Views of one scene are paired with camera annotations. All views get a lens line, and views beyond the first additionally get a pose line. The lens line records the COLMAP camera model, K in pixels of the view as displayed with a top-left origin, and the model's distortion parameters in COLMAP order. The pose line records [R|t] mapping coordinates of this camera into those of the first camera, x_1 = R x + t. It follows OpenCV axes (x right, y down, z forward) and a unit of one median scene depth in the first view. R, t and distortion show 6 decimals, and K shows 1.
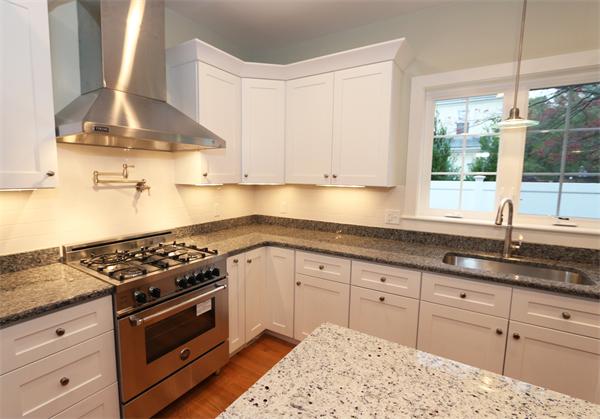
lens RADIAL K [[300.7, 0, 276.3], [0, 300.7, 207.7], [0, 0, 1]] dist [-0.001025, -0.000303]
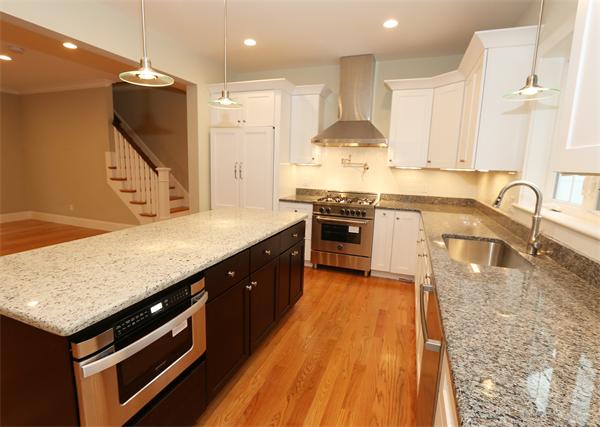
lens RADIAL K [[304.6, 0, 292.2], [0, 304.6, 212.8], [0, 0, 1]] dist [-0.002461, -0.000688]
pose [[0.210436, 0.153107, -0.965544, 1.323057], [-0.134319, 0.982821, 0.126572, 0.032310], [0.968336, 0.103056, 0.227386, 0.156761]]
